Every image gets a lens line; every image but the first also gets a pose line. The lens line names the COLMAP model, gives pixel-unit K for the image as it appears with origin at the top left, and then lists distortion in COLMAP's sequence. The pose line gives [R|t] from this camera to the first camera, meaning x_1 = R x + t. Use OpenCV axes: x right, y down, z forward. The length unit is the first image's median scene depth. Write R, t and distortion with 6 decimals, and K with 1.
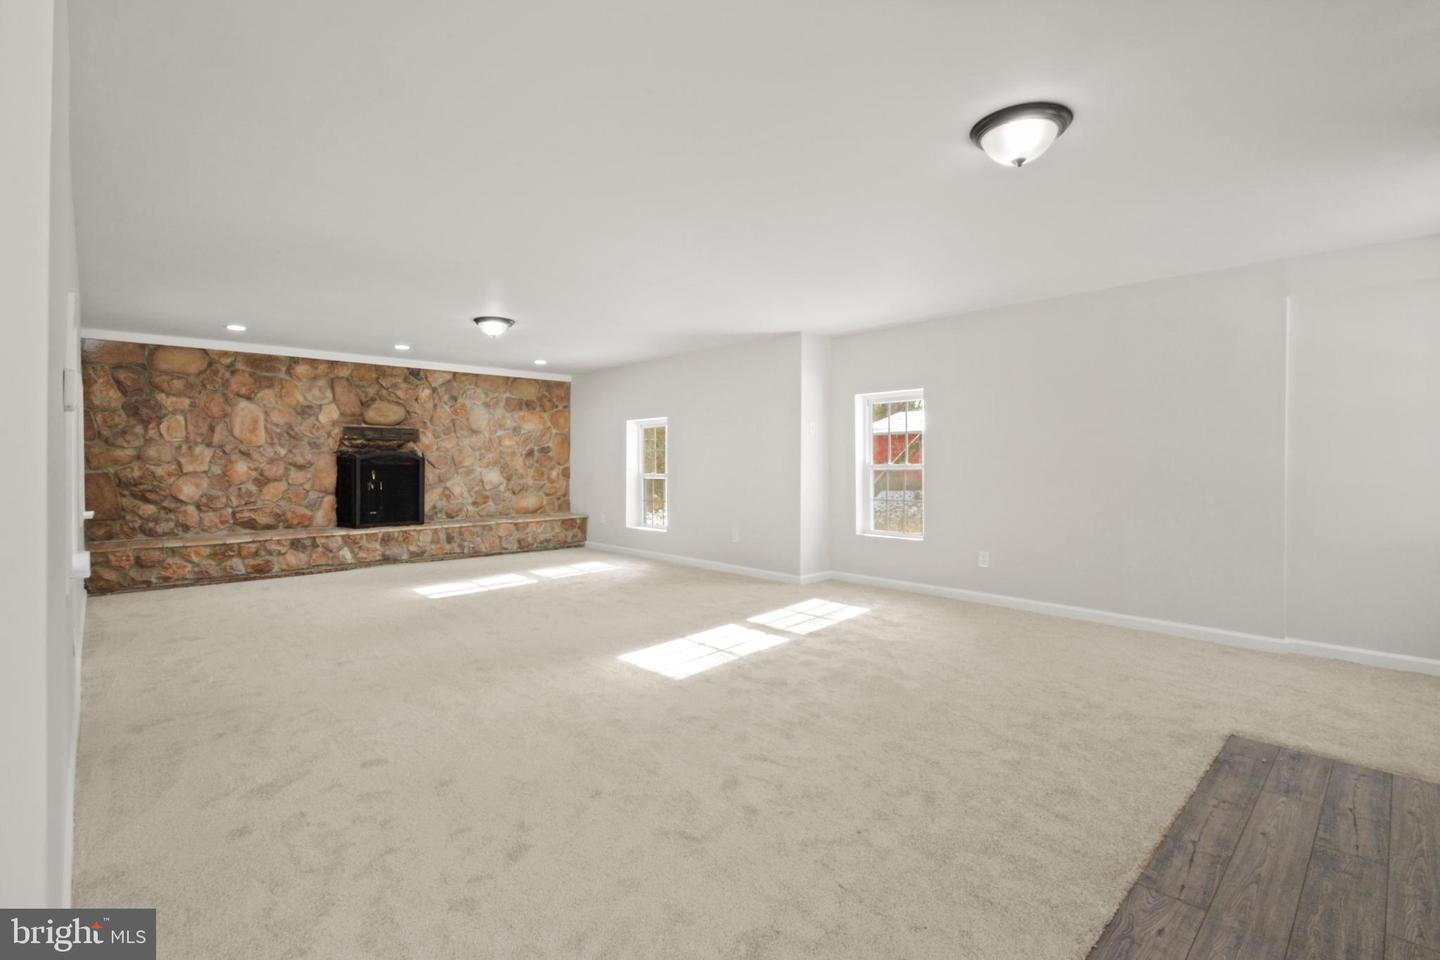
lens RADIAL K [[660.6, 0, 718.1], [0, 660.6, 470.9], [0, 0, 1]] dist [-0.000049, -0.000028]
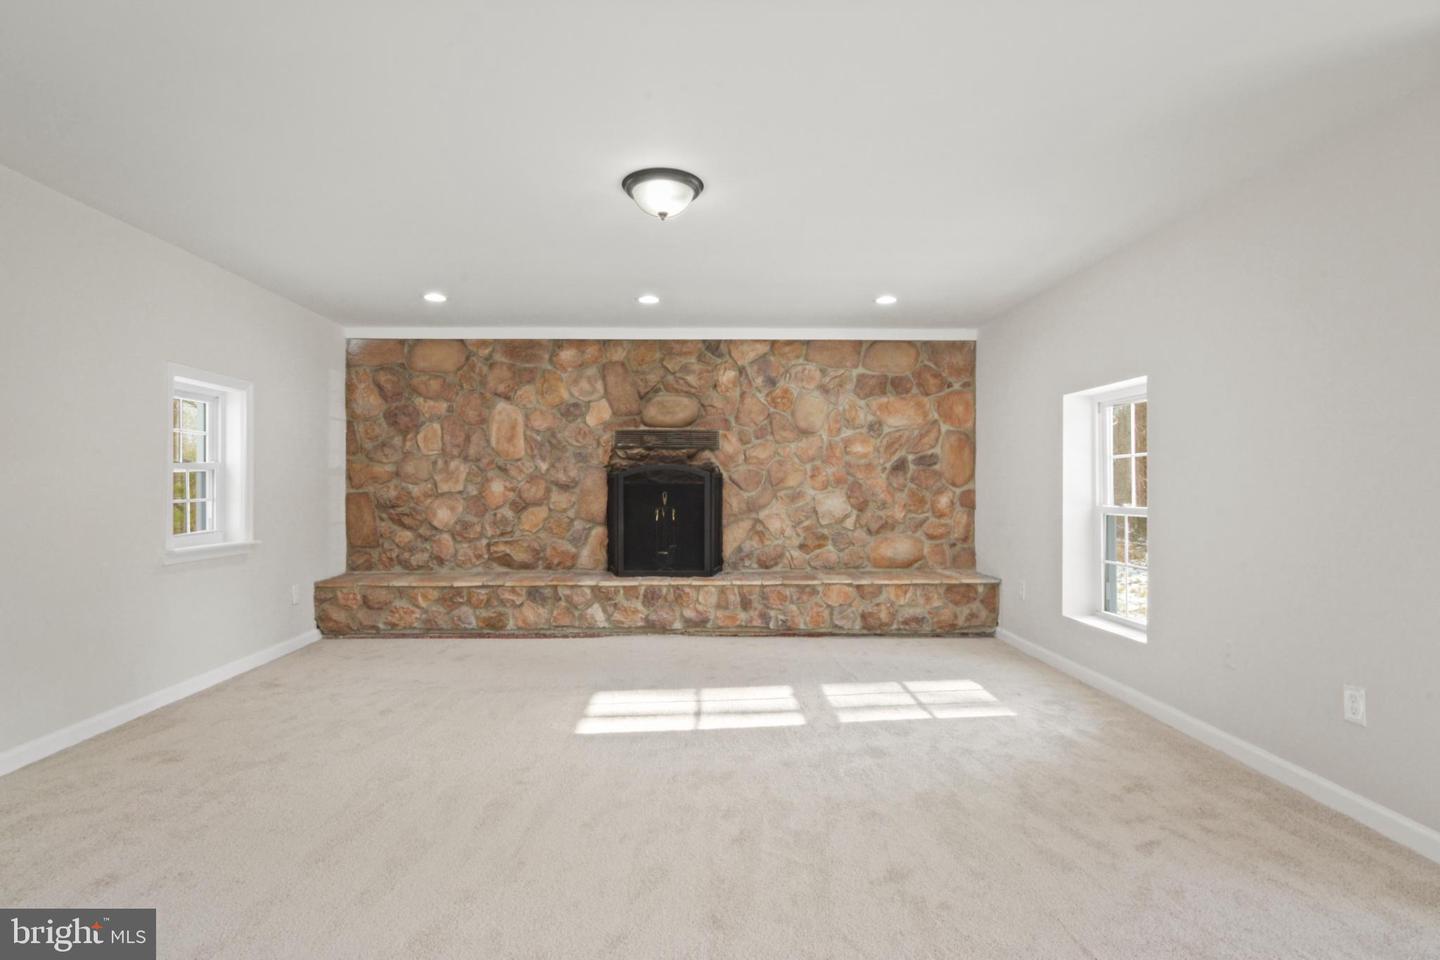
lens RADIAL K [[711.5, 0, 718.8], [0, 711.5, 471.1], [0, 0, 1]] dist [0.000161, 0.000043]
pose [[0.739569, -0.010747, -0.672995, 0.030947], [-0.010997, 0.999546, -0.028046, -0.002961], [0.672991, 0.028143, 0.739115, 0.522041]]
